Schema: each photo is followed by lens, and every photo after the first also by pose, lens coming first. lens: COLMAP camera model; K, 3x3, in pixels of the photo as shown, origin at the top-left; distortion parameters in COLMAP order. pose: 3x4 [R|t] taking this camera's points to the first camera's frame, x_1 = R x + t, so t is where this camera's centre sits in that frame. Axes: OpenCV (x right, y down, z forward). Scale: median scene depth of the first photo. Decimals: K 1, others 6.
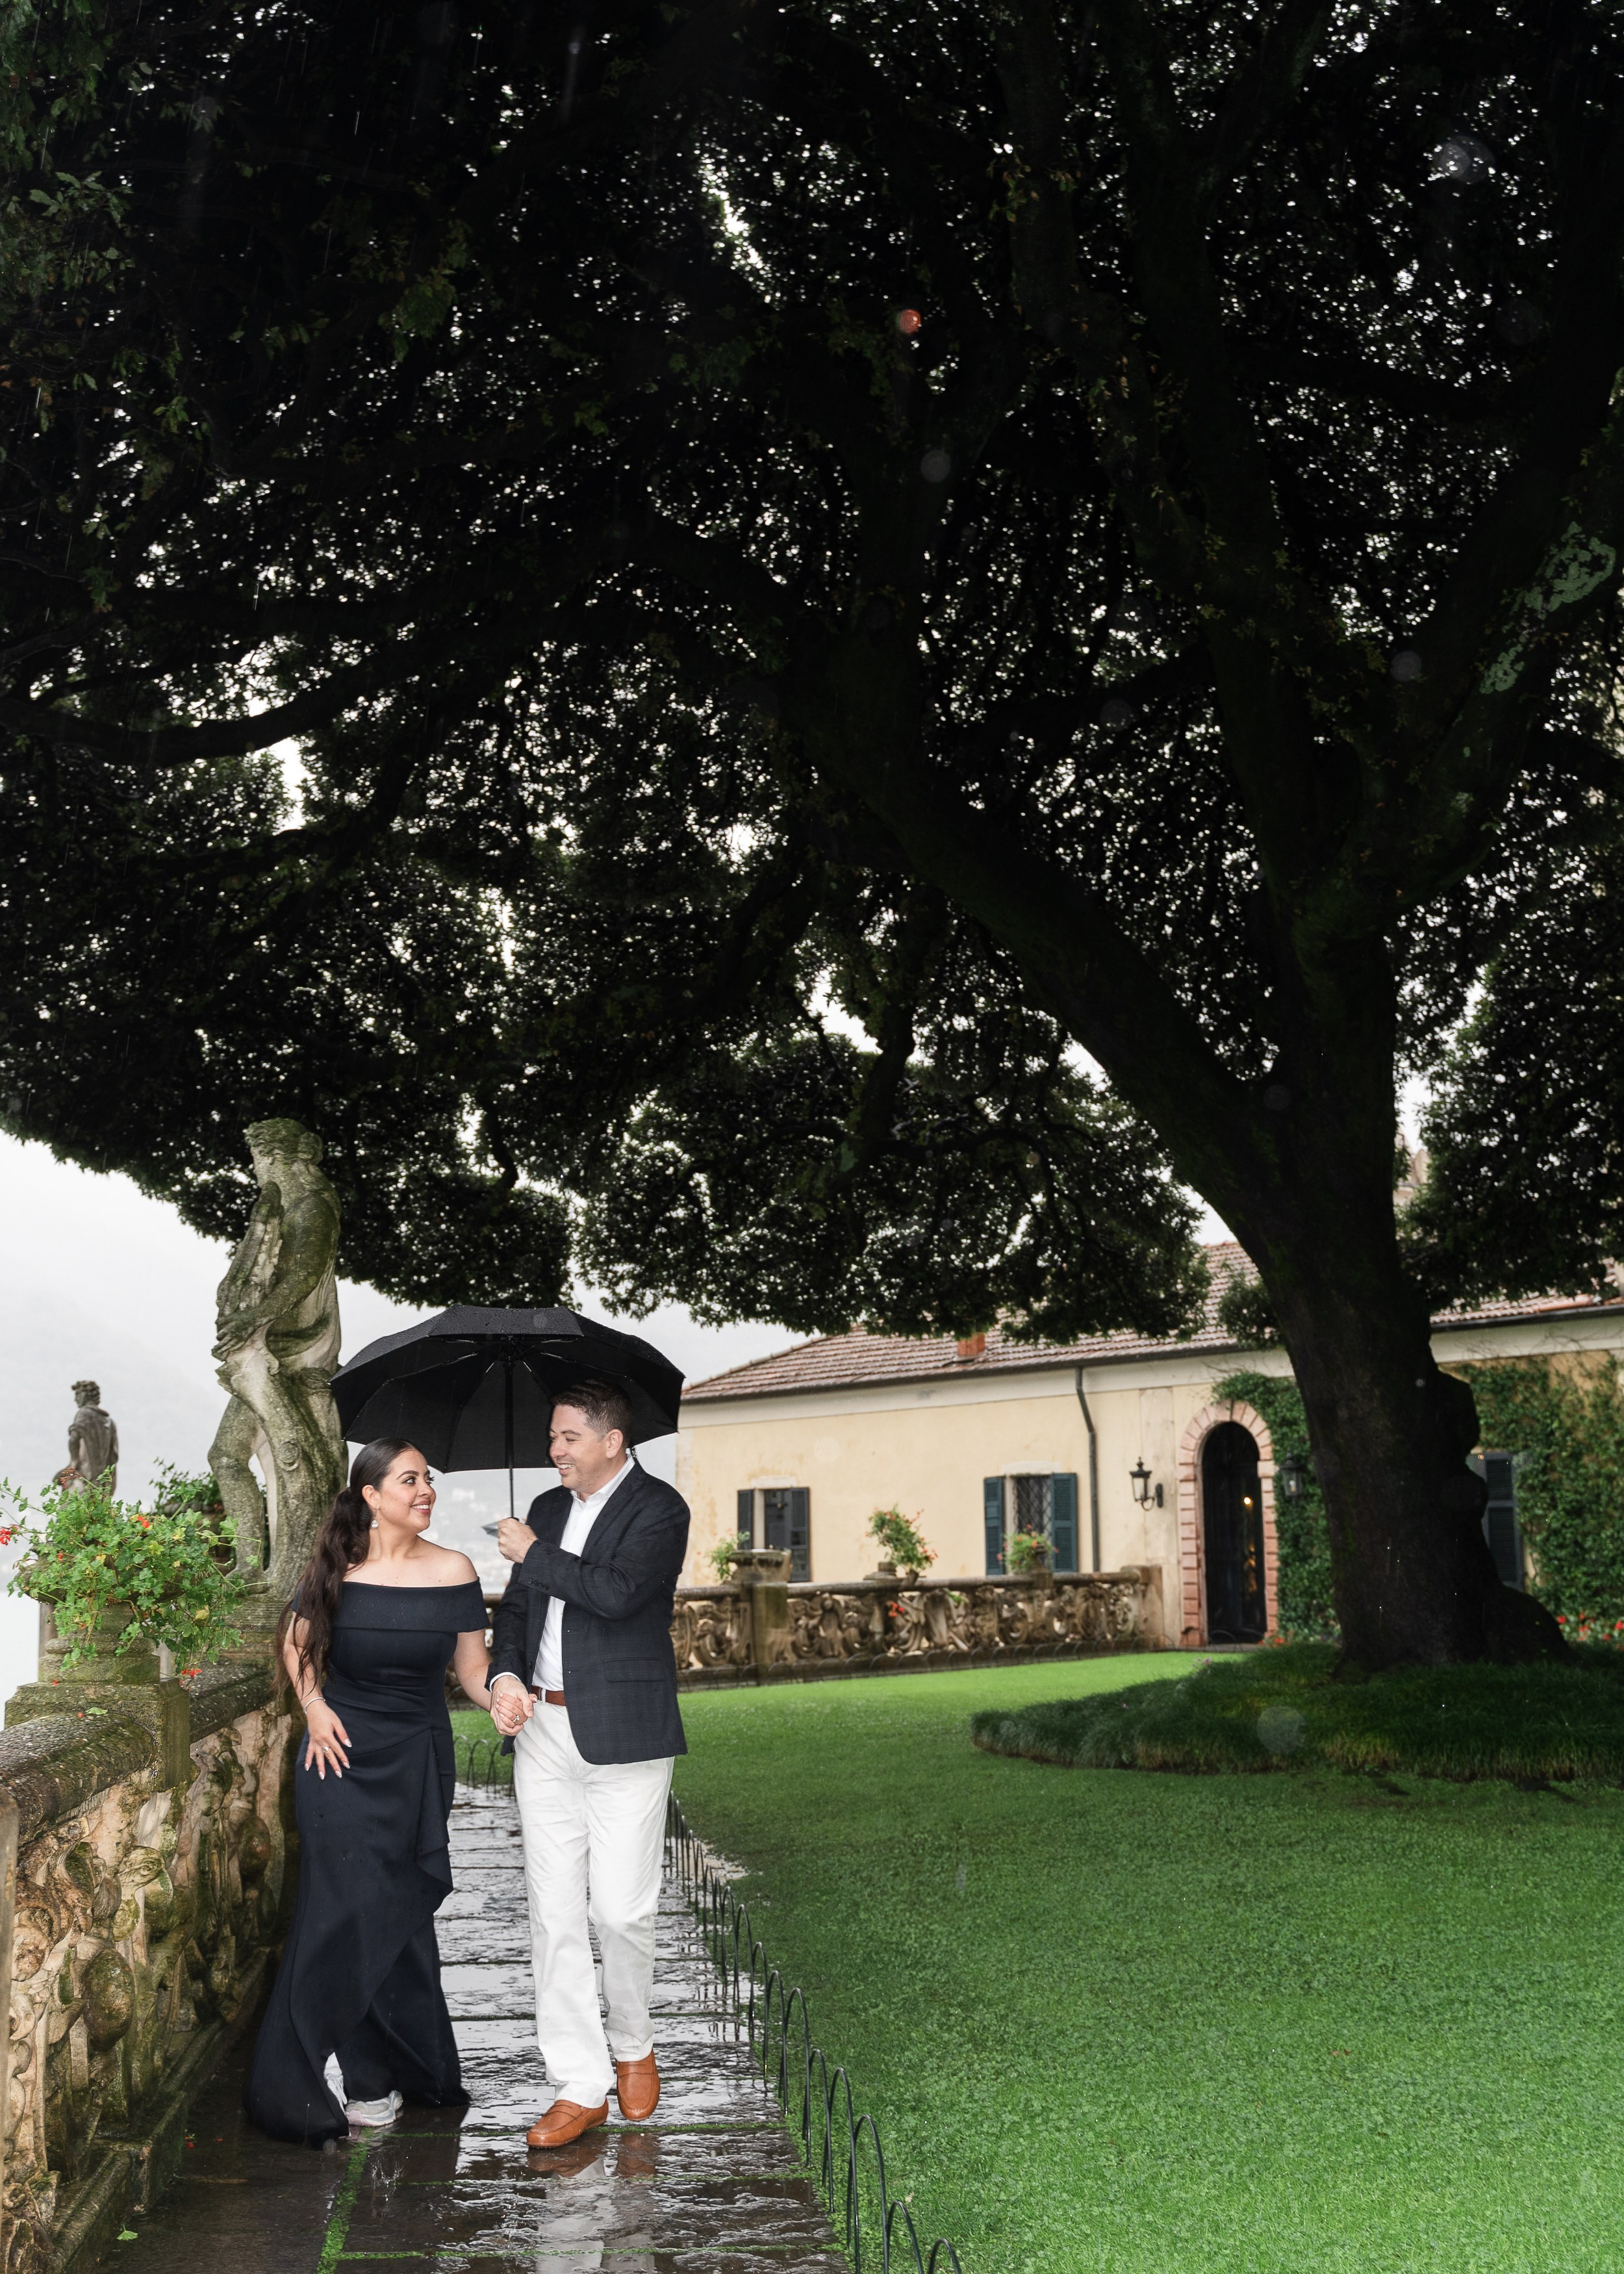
lens RADIAL K [[2481.9, 0, 661.3], [0, 2481.9, 1266.8], [0, 0, 1]] dist [-0.039786, 0.000000]
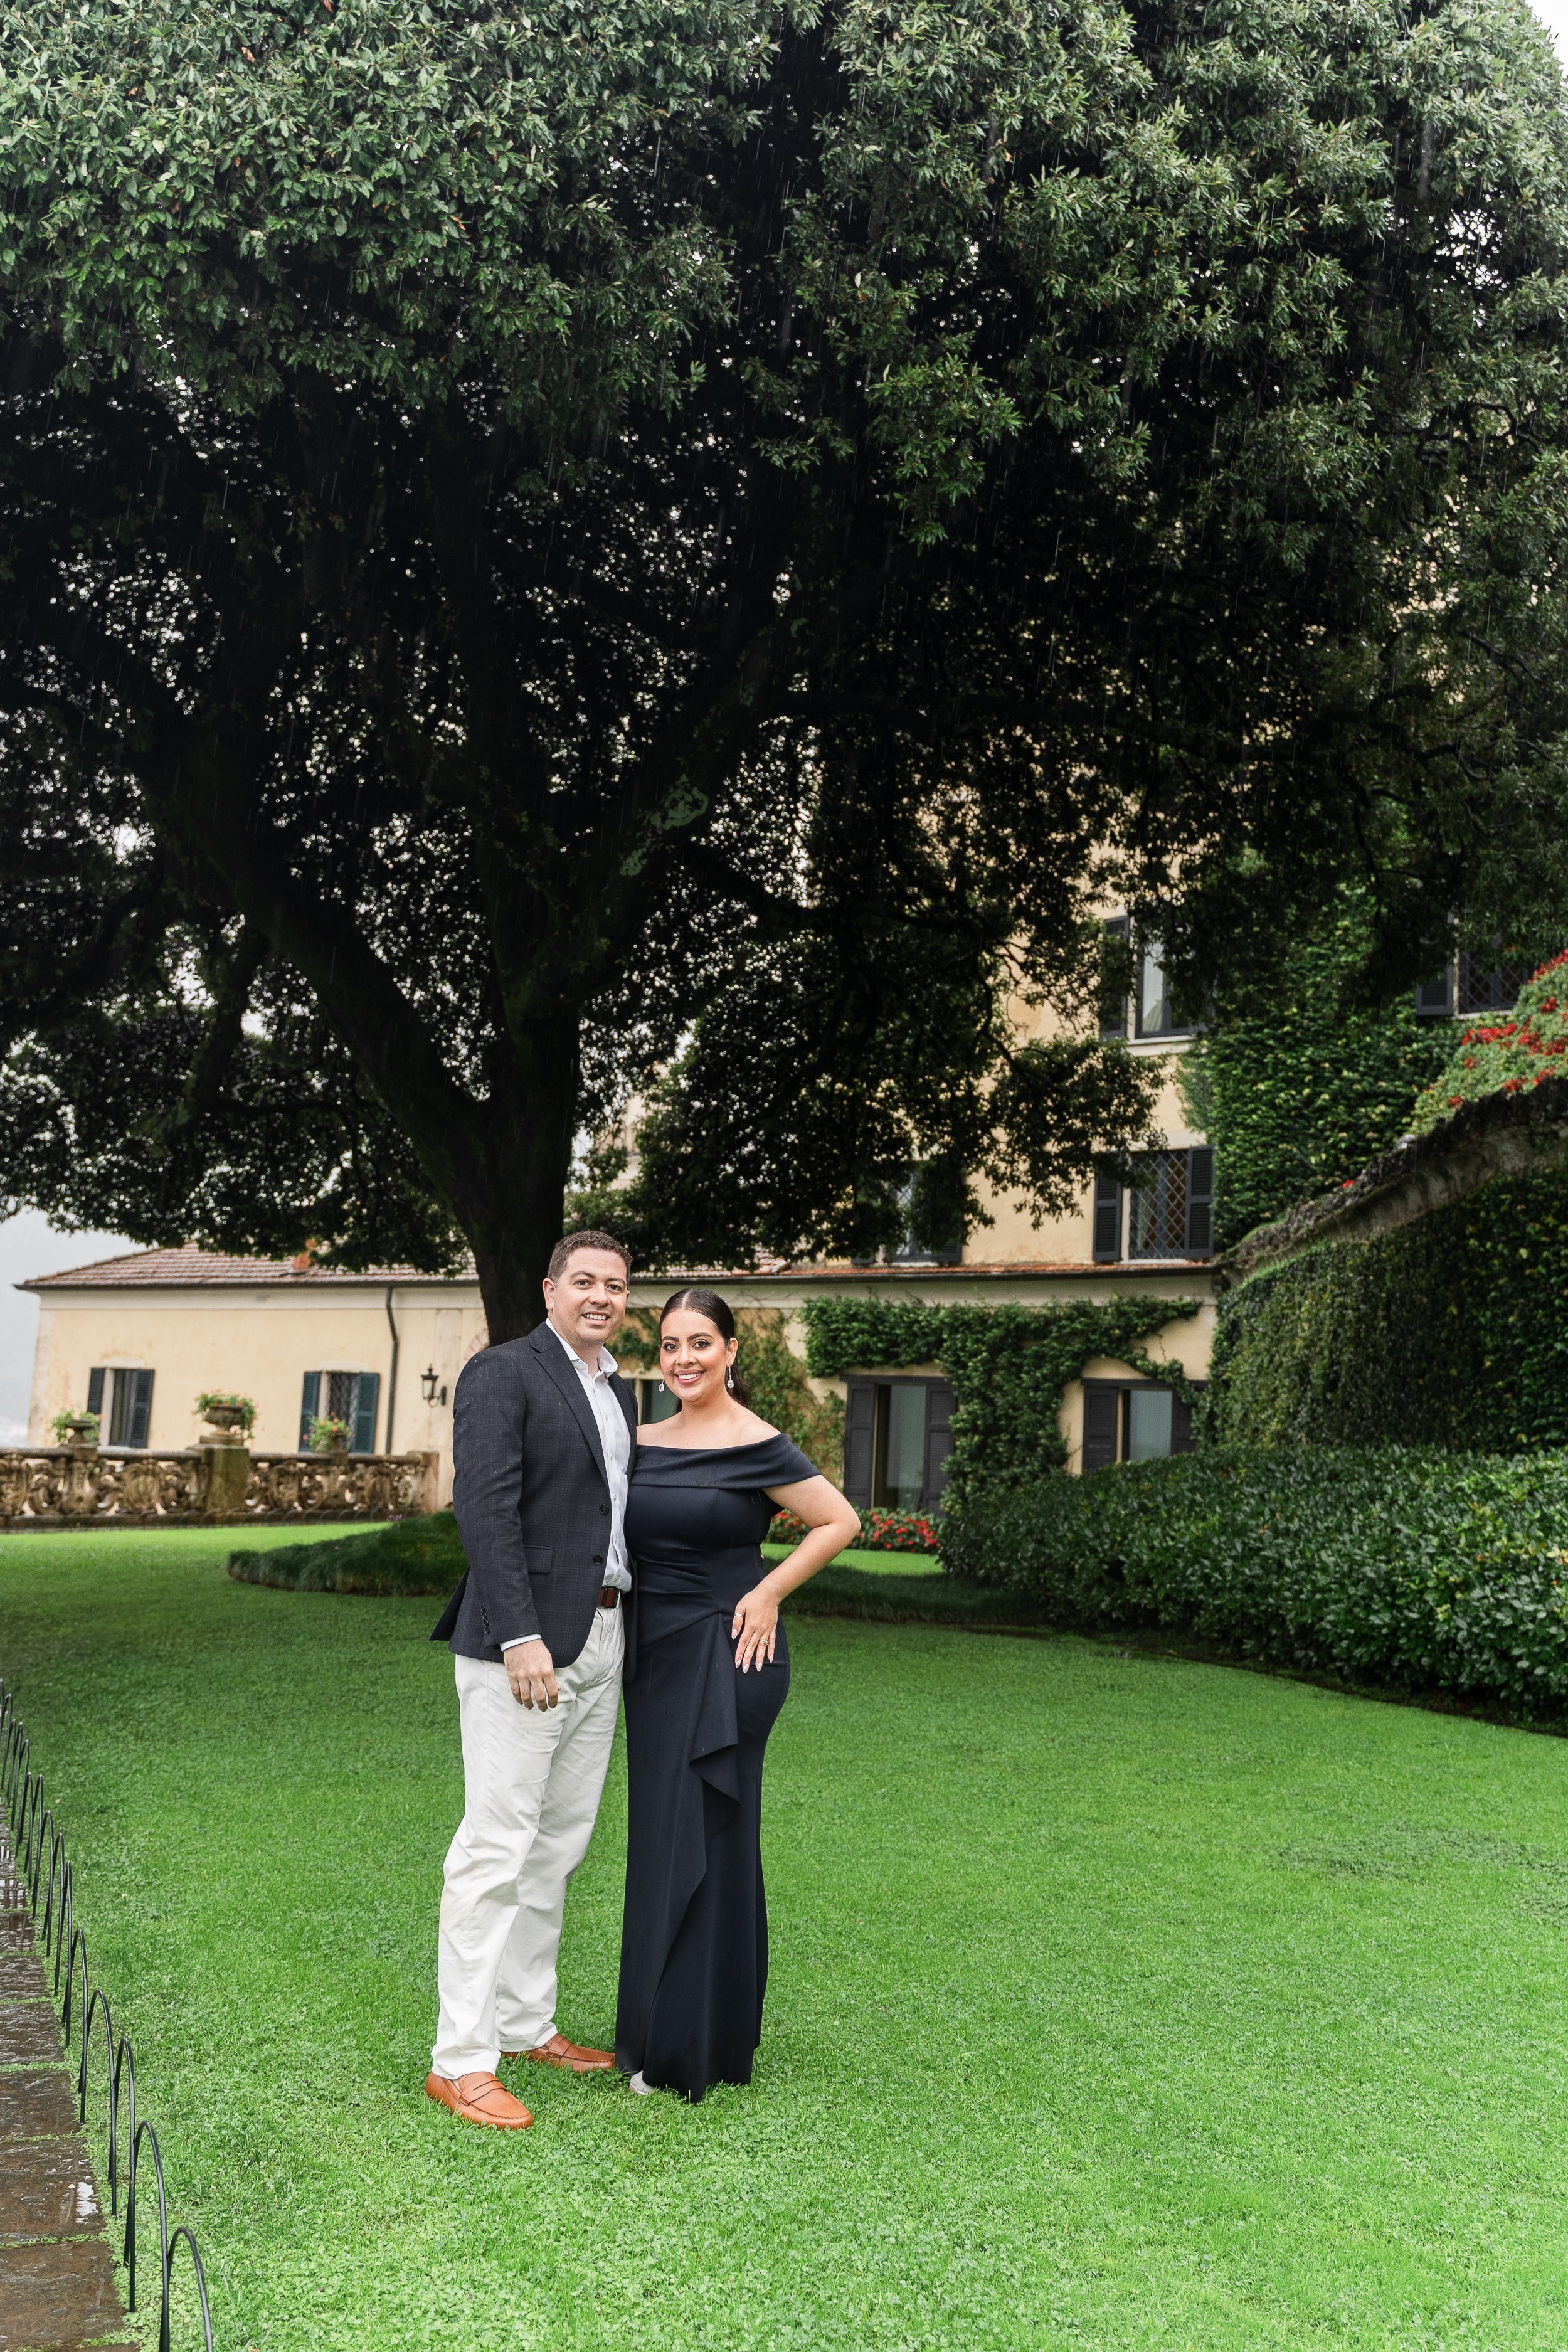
lens RADIAL K [[2032.3, 0, 784.7], [0, 2032.3, 1236.4], [0, 0, 1]] dist [-0.008214, 0.016019]
pose [[0.933724, 0.090138, 0.346461, 0.005310], [-0.095324, 0.995444, -0.002082, -0.005687], [-0.345070, -0.031082, 0.938062, -0.050122]]
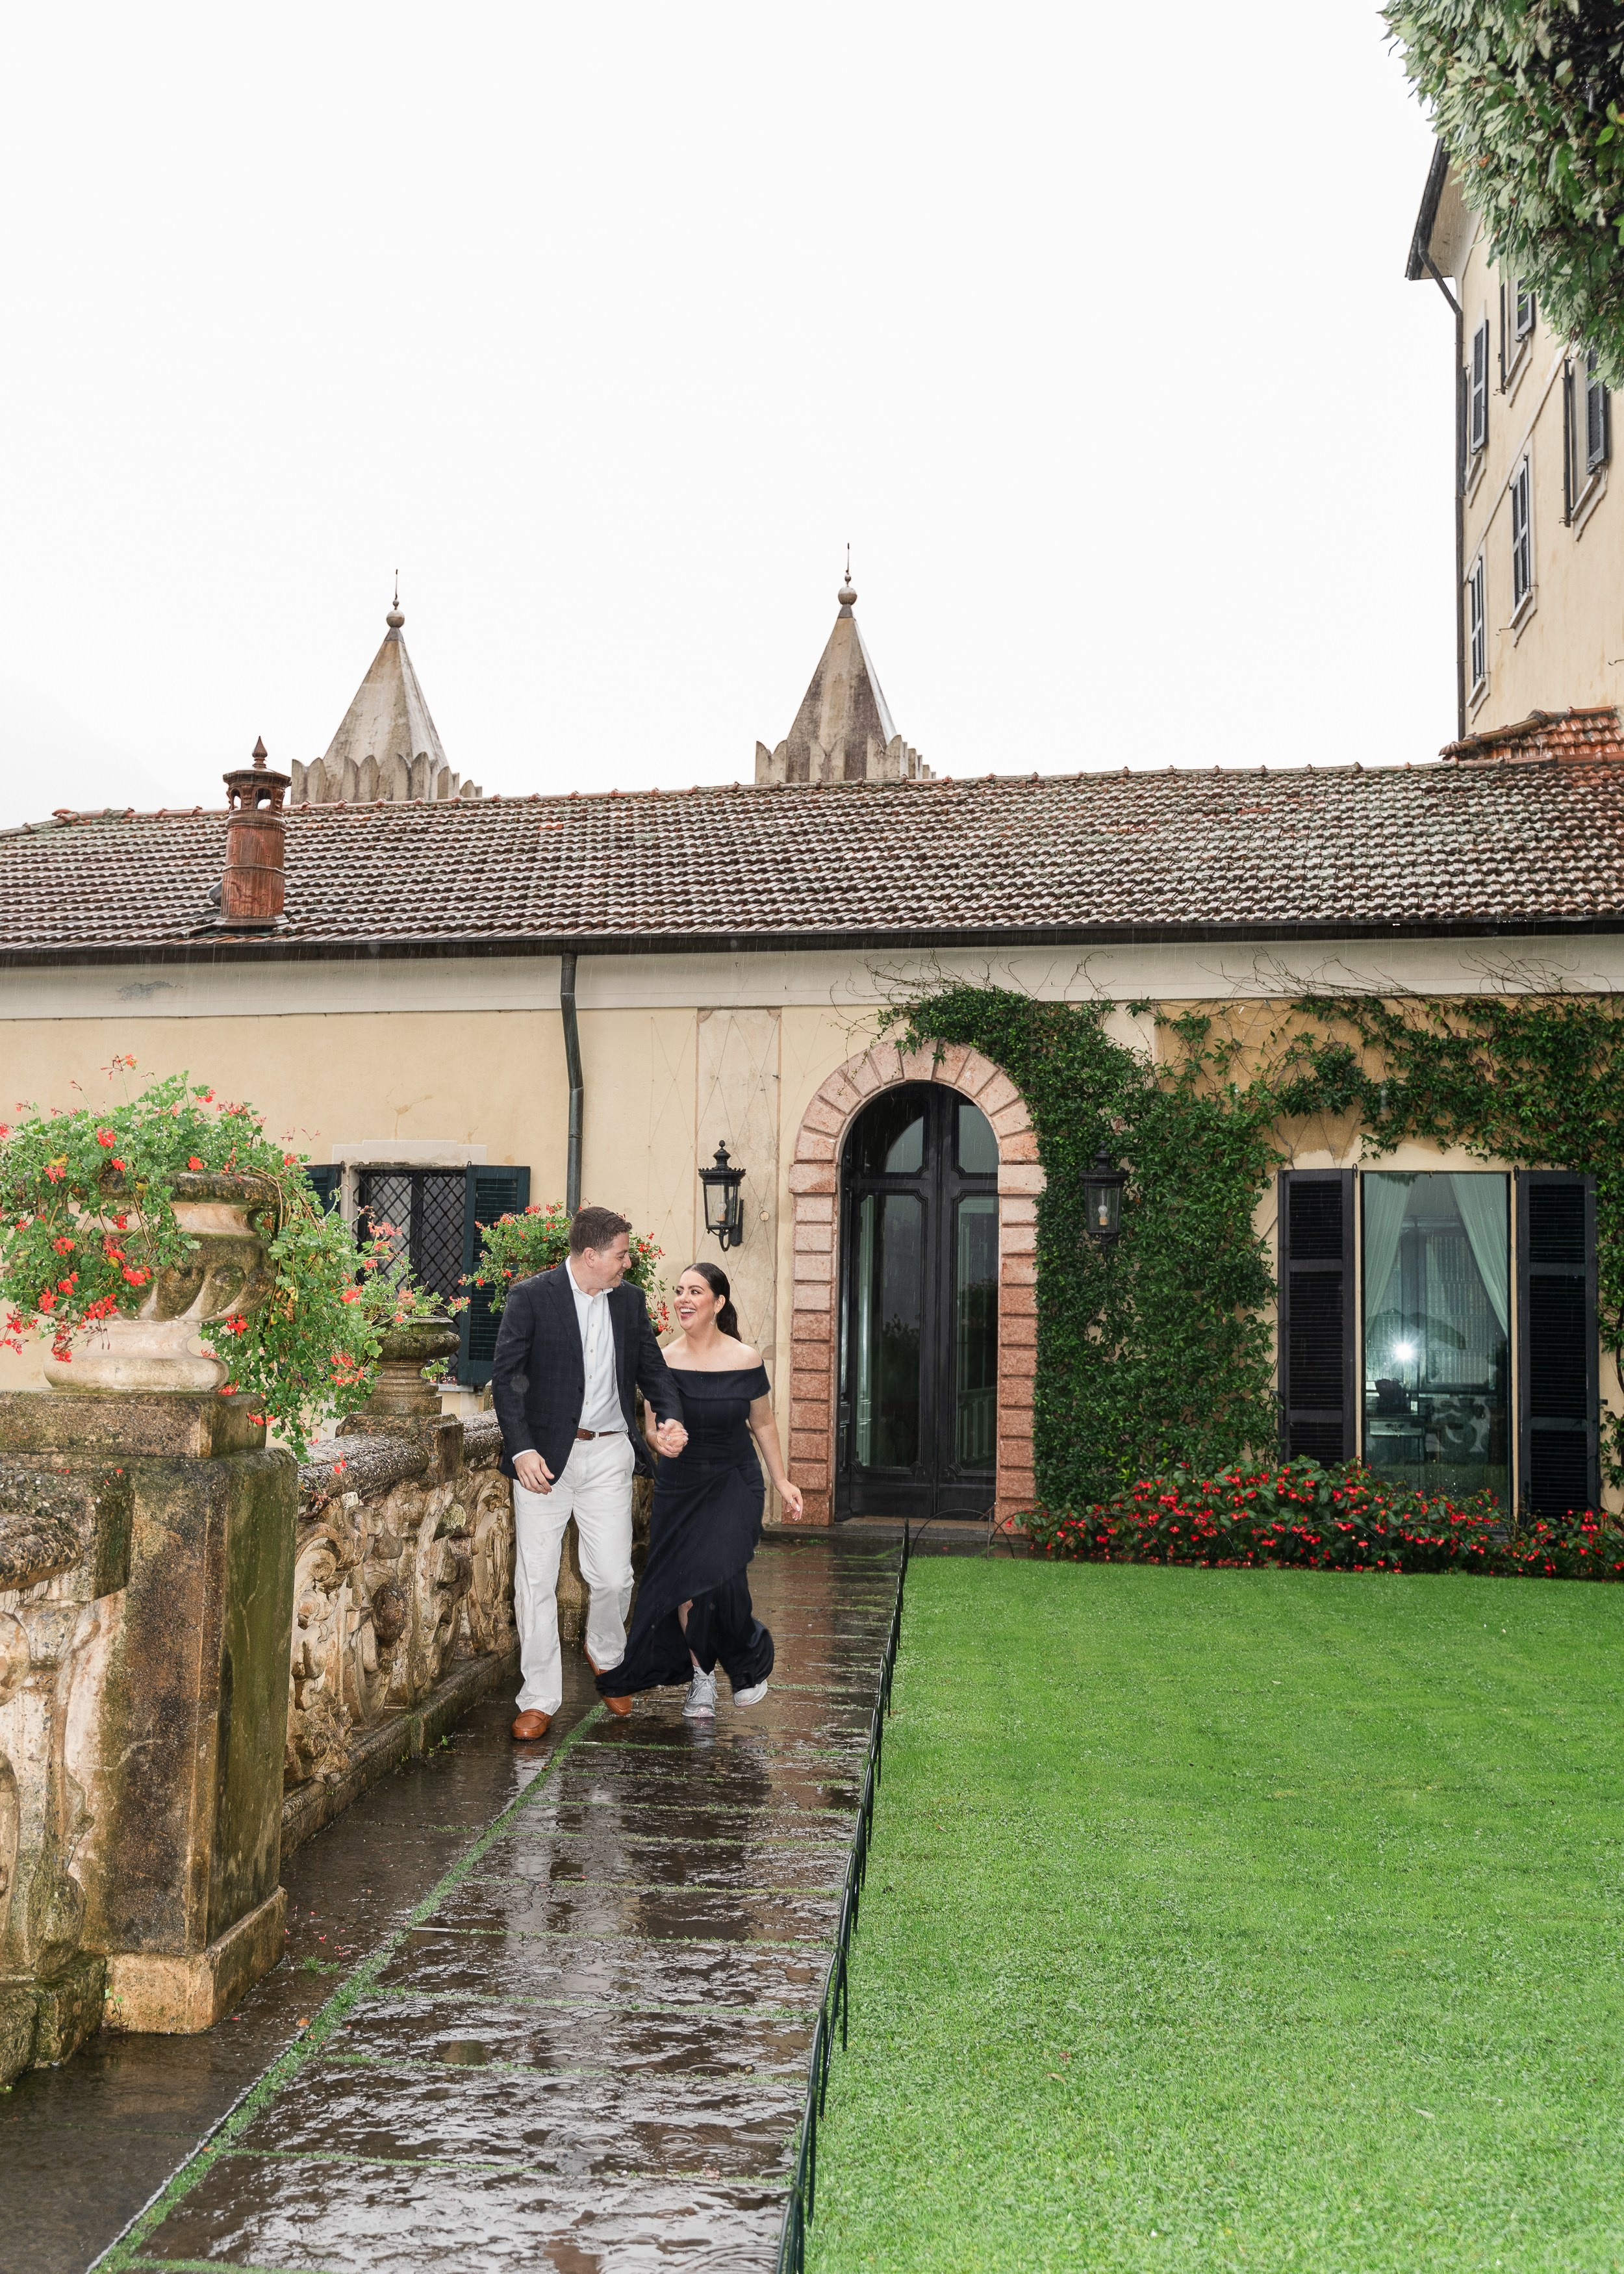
lens RADIAL K [[2360.9, 0, 713.7], [0, 2360.9, 1124.1], [0, 0, 1]] dist [-0.005032, 0.000000]
pose [[0.786410, 0.058964, 0.614884, -0.315445], [-0.095867, 0.995023, 0.027193, 0.192341], [-0.610220, -0.080332, 0.788148, 1.997944]]
